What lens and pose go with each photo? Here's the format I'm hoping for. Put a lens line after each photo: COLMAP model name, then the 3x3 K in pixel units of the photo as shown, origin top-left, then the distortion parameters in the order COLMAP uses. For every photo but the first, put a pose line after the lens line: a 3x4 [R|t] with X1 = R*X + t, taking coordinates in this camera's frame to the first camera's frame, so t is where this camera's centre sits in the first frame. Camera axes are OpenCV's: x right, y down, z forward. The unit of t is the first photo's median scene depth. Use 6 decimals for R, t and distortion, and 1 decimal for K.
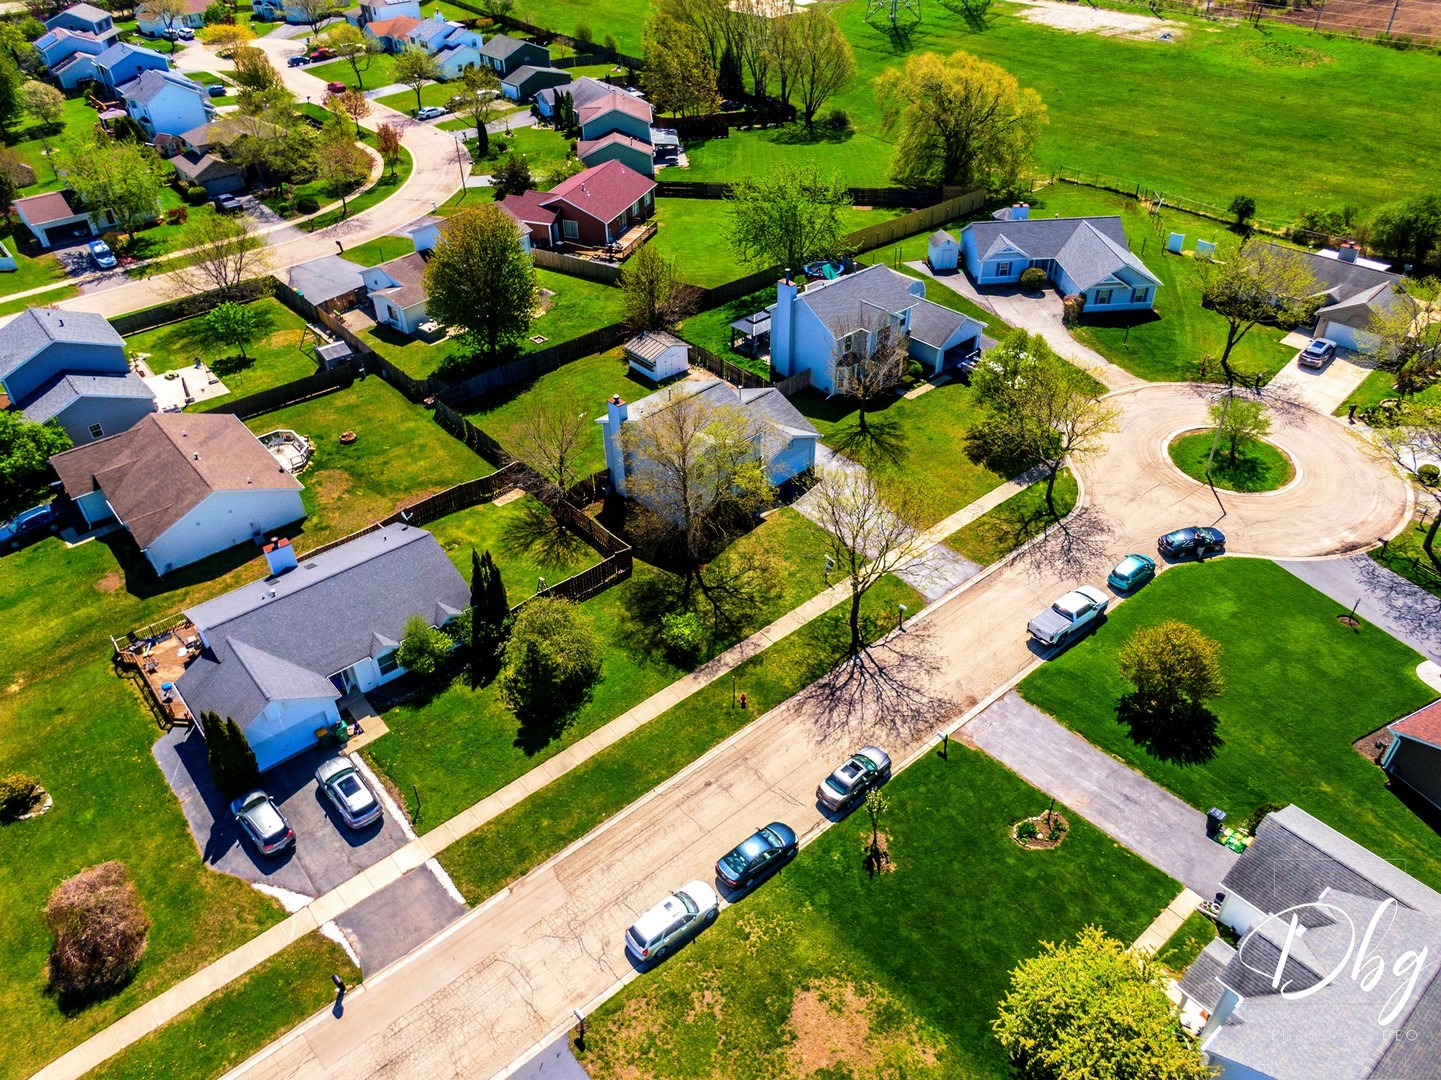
lens RADIAL K [[1031.3, 0, 721.3], [0, 1031.3, 541.6], [0, 0, 1]] dist [0.019154, -0.030278]
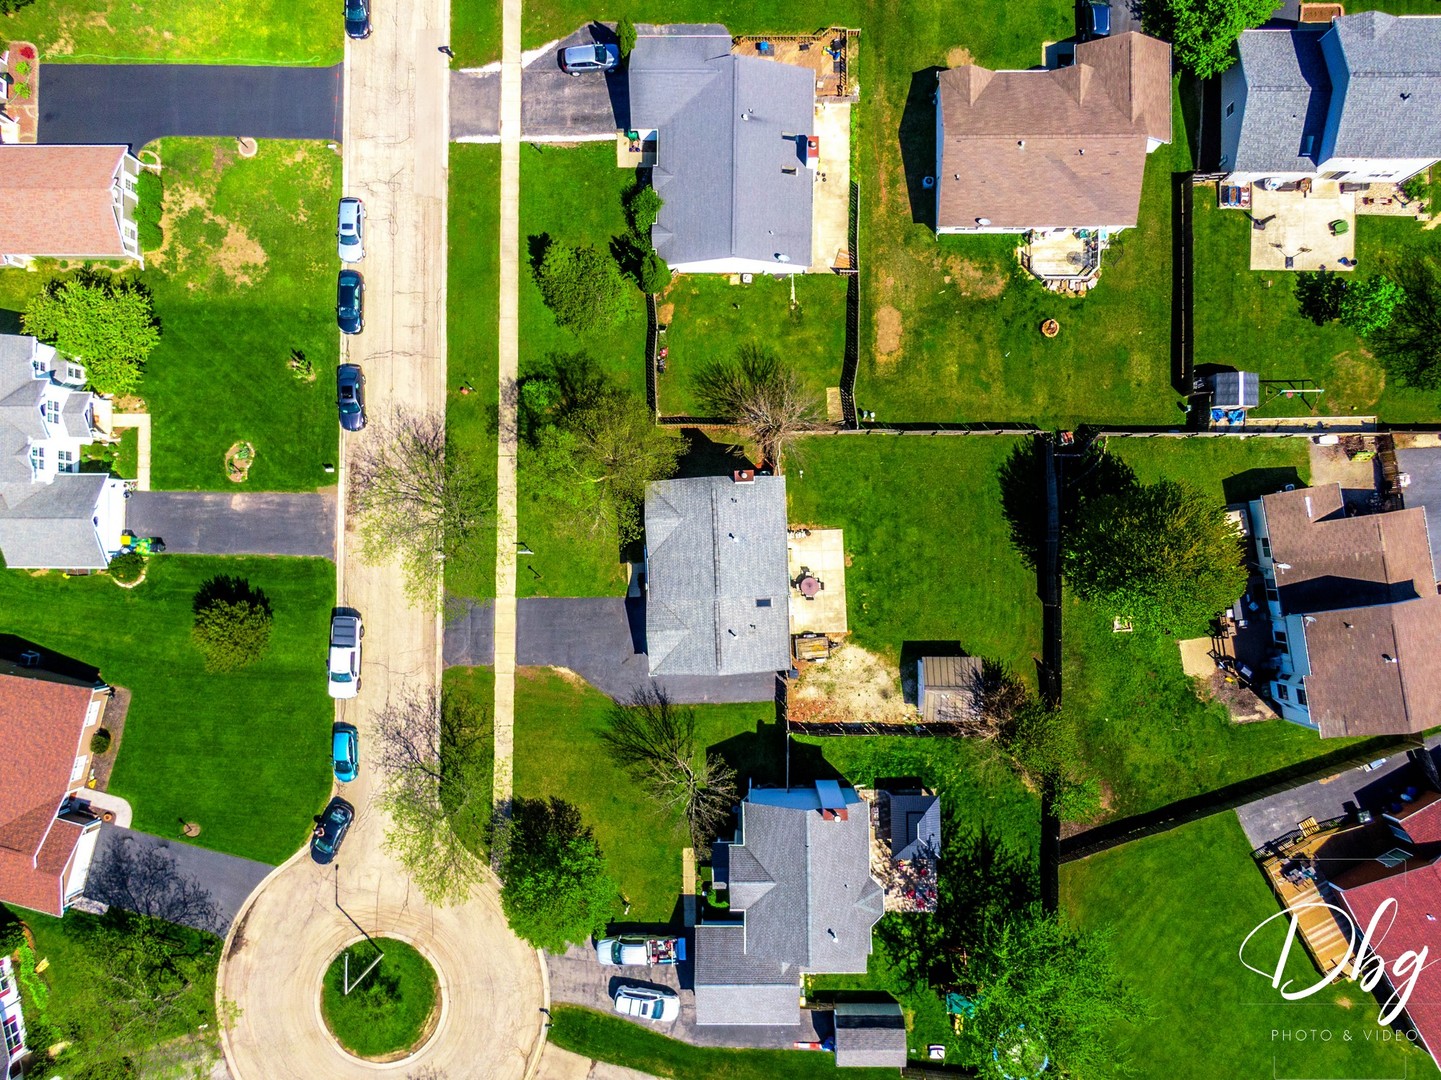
lens RADIAL K [[1031.3, 0, 725.9], [0, 1031.3, 537.7], [0, 0, 1]] dist [0.019154, -0.030278]
pose [[-0.654179, 0.756032, 0.021549, -0.077855], [-0.427091, -0.392767, 0.814449, -1.051775], [0.624214, 0.523592, 0.579834, 0.533135]]
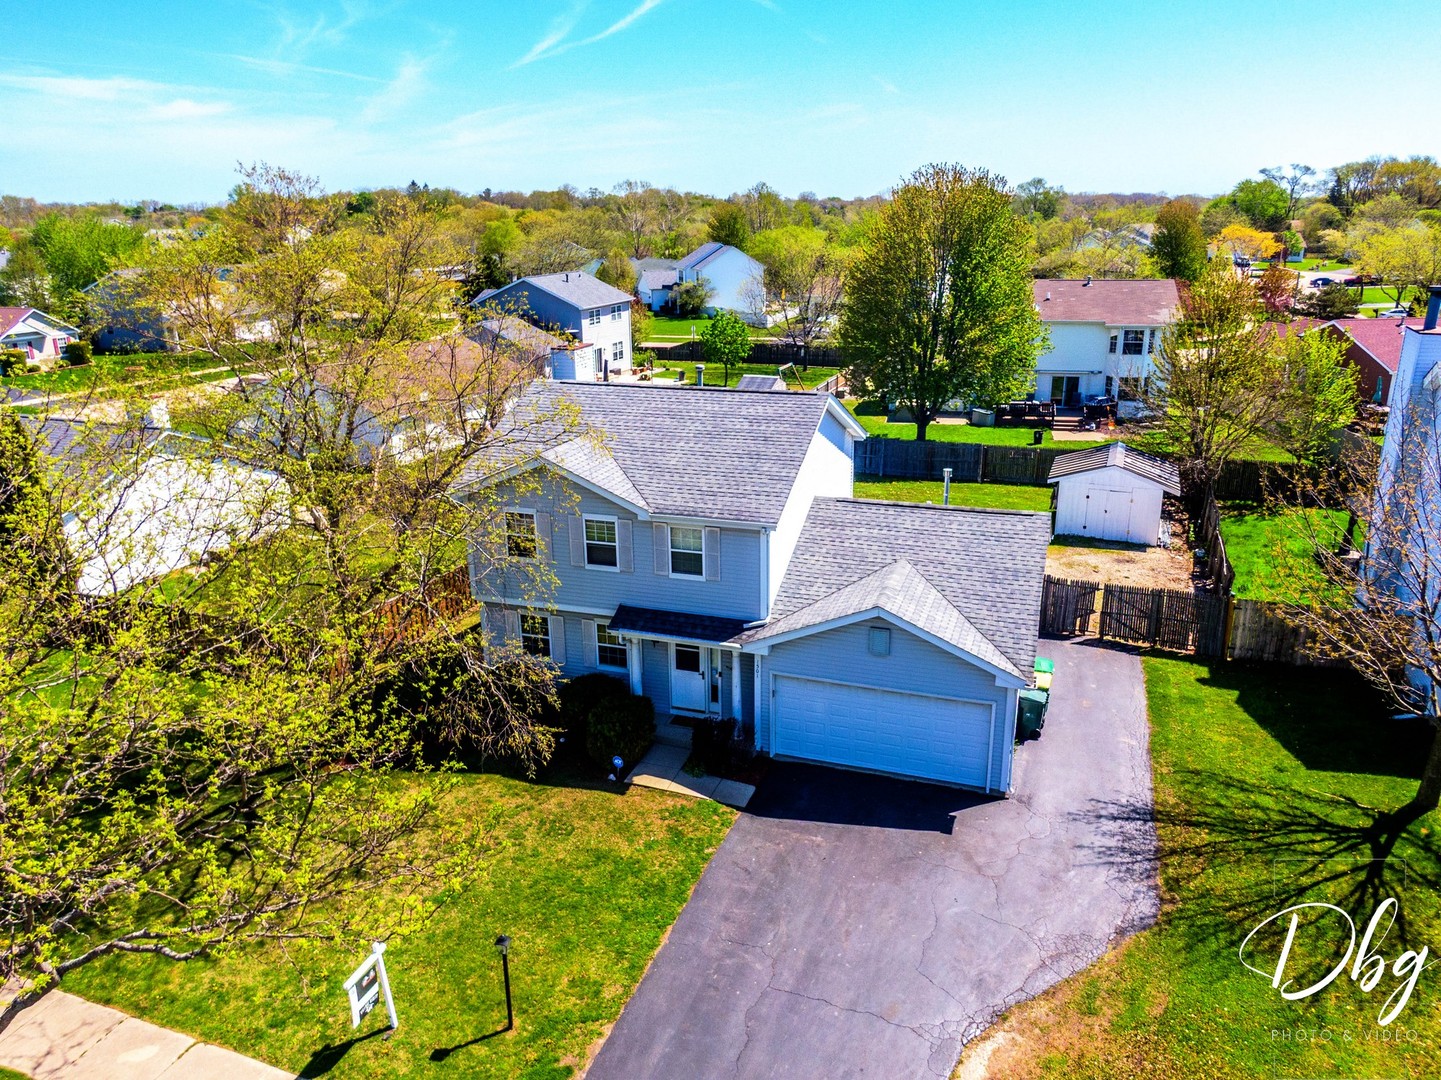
lens RADIAL K [[1031.3, 0, 723.8], [0, 1031.3, 539.0], [0, 0, 1]] dist [0.019154, -0.030278]
pose [[0.466250, 0.279235, -0.839427, 0.334631], [-0.528248, 0.849019, -0.010983, -0.111879], [0.709623, 0.448546, 0.543361, 0.970597]]
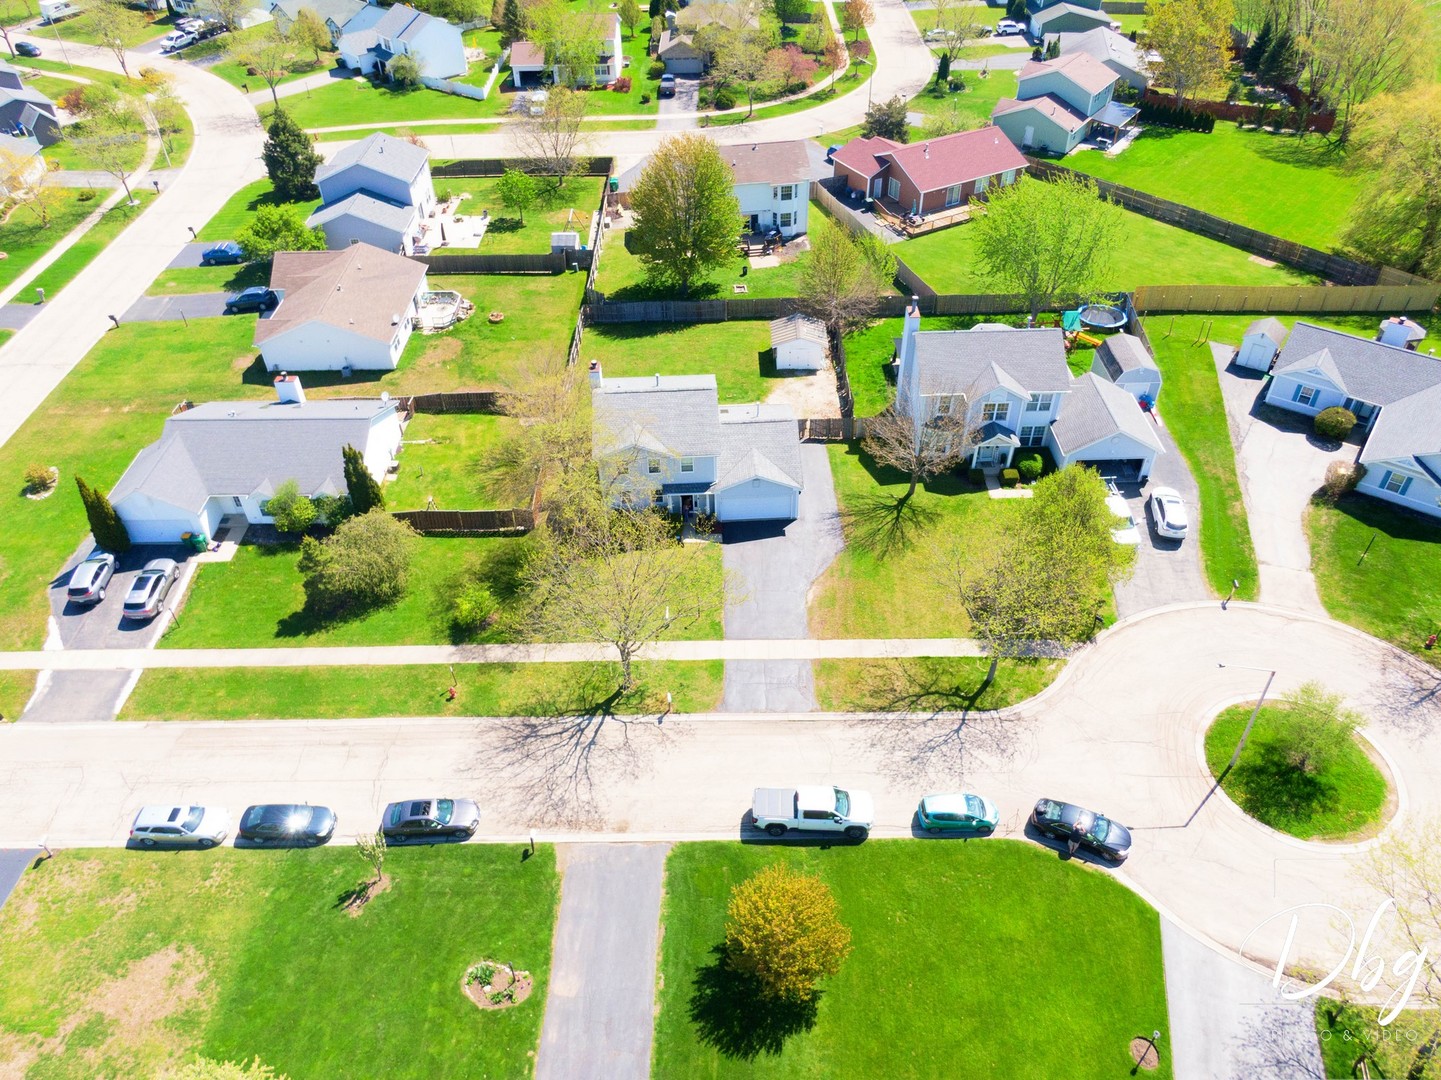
lens RADIAL K [[1031.3, 0, 722.0], [0, 1031.3, 542.5], [0, 0, 1]] dist [0.019154, -0.030278]
pose [[0.759431, 0.427663, -0.490273, 0.602601], [-0.388641, 0.902564, 0.185299, -0.242099], [0.521749, 0.049819, 0.851643, 0.286936]]
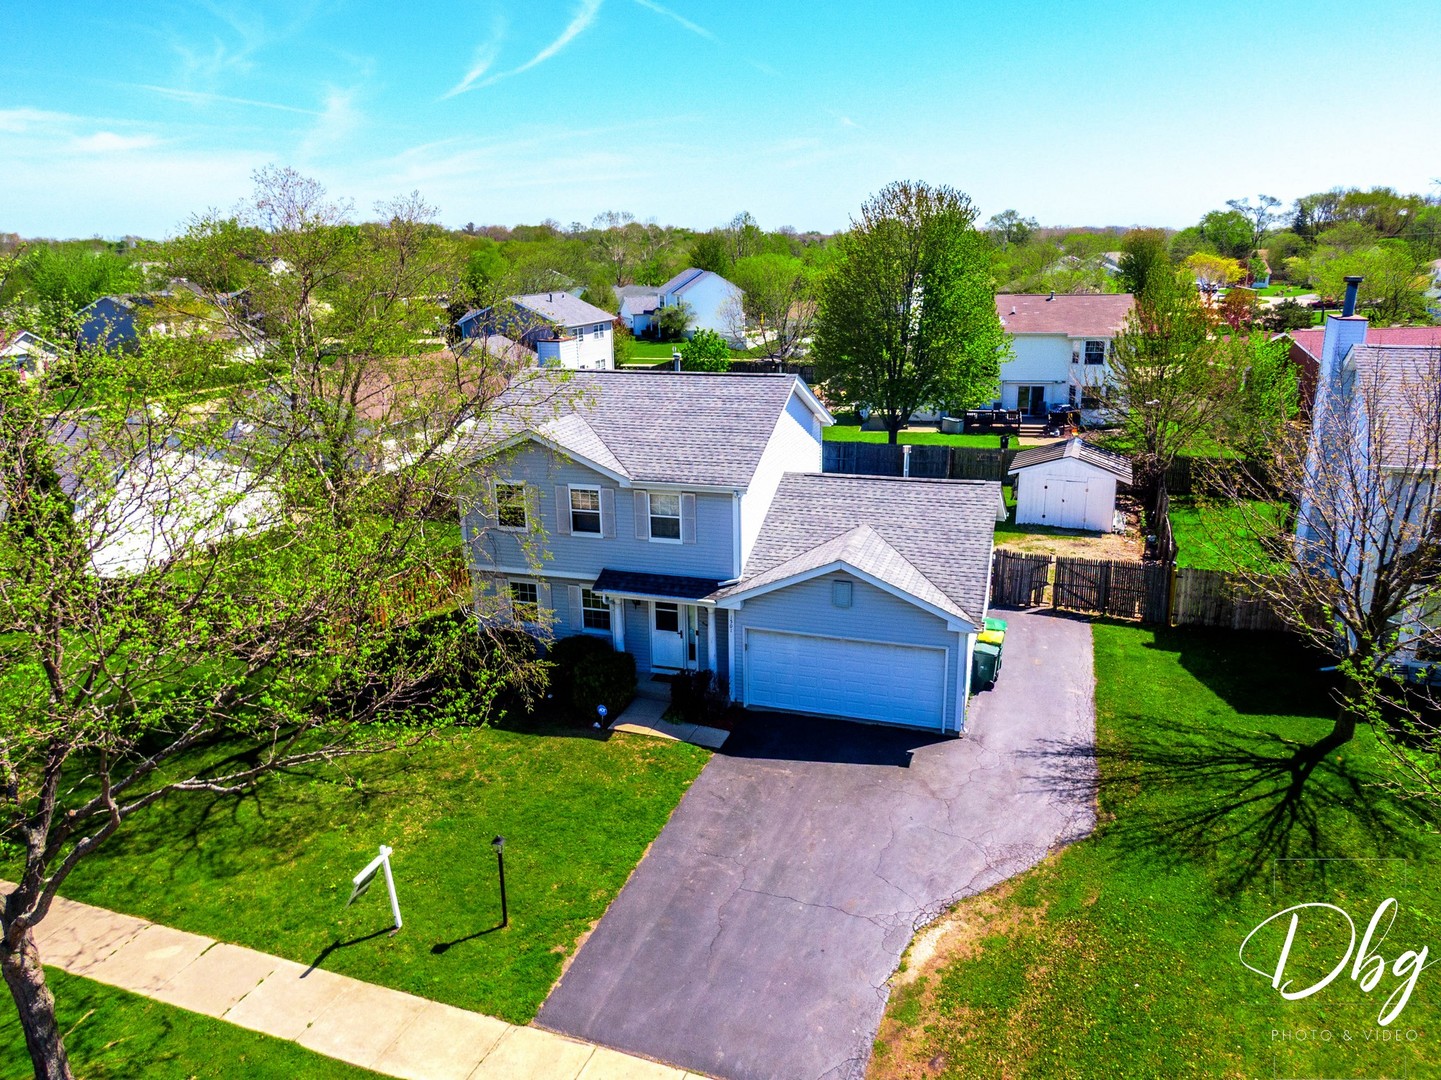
lens RADIAL K [[1031.3, 0, 723.1], [0, 1031.3, 537.7], [0, 0, 1]] dist [0.019154, -0.030278]
pose [[0.481170, 0.248640, -0.840627, 0.368161], [-0.521400, 0.852048, -0.046428, -0.091623], [0.704711, 0.460643, 0.539621, 0.967809]]
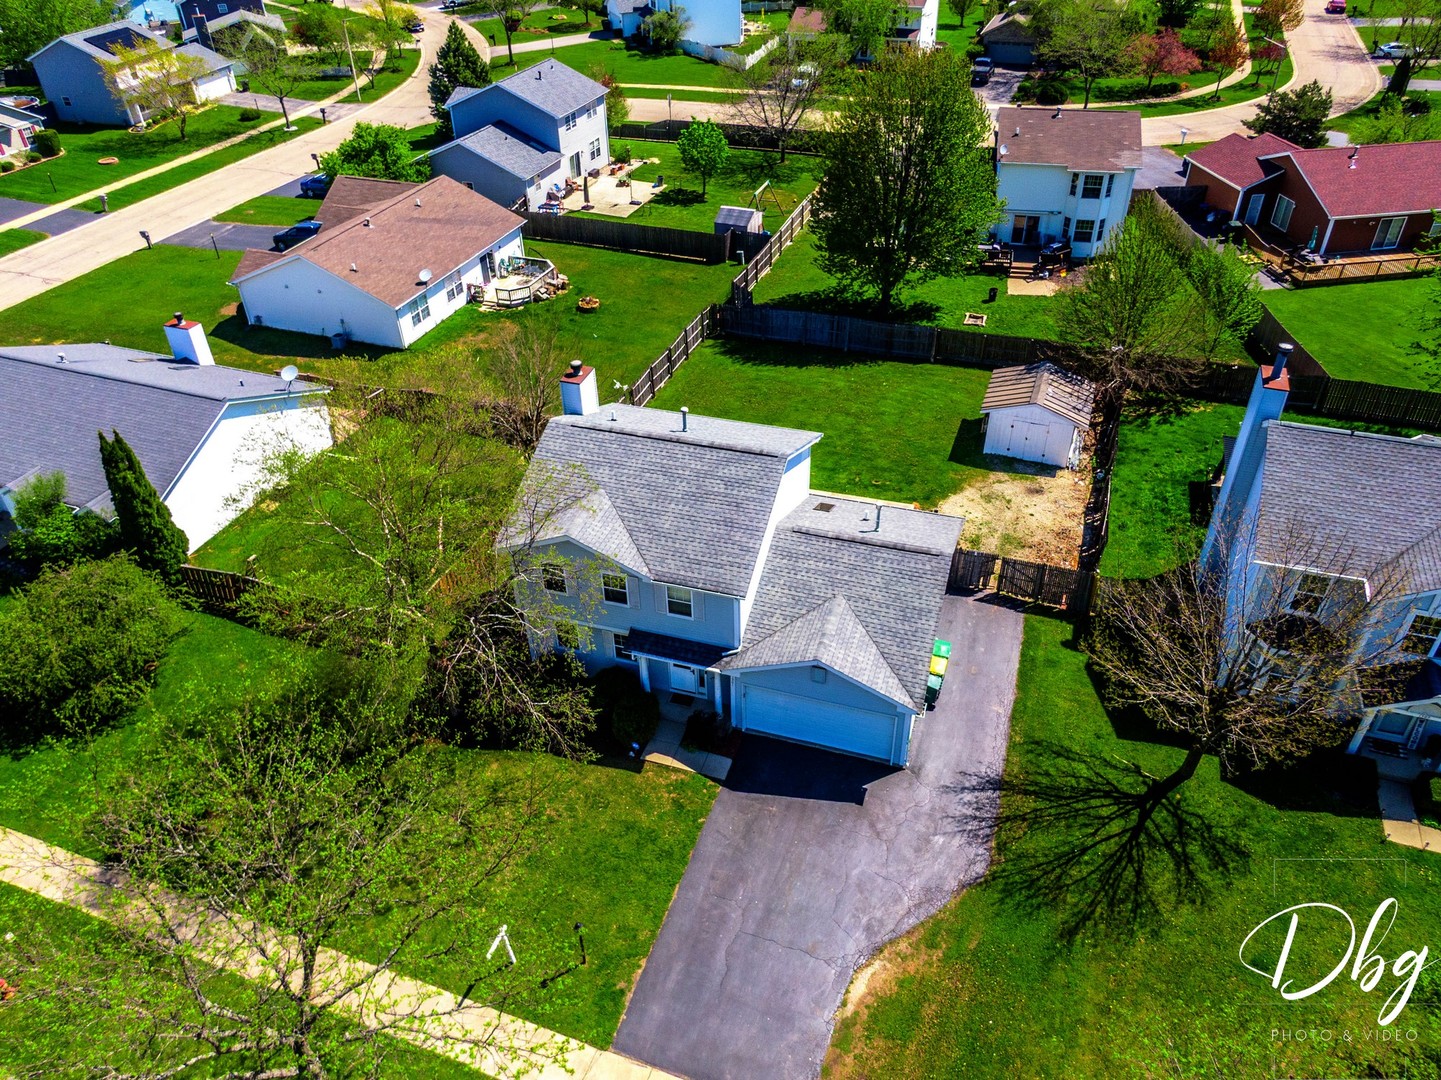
lens RADIAL K [[1031.3, 0, 723.8], [0, 1031.3, 540.2], [0, 0, 1]] dist [0.019154, -0.030278]
pose [[0.485590, 0.525198, -0.698834, 0.363172], [-0.517162, 0.817103, 0.254727, -0.265539], [0.704802, 0.237718, 0.668390, 0.839906]]
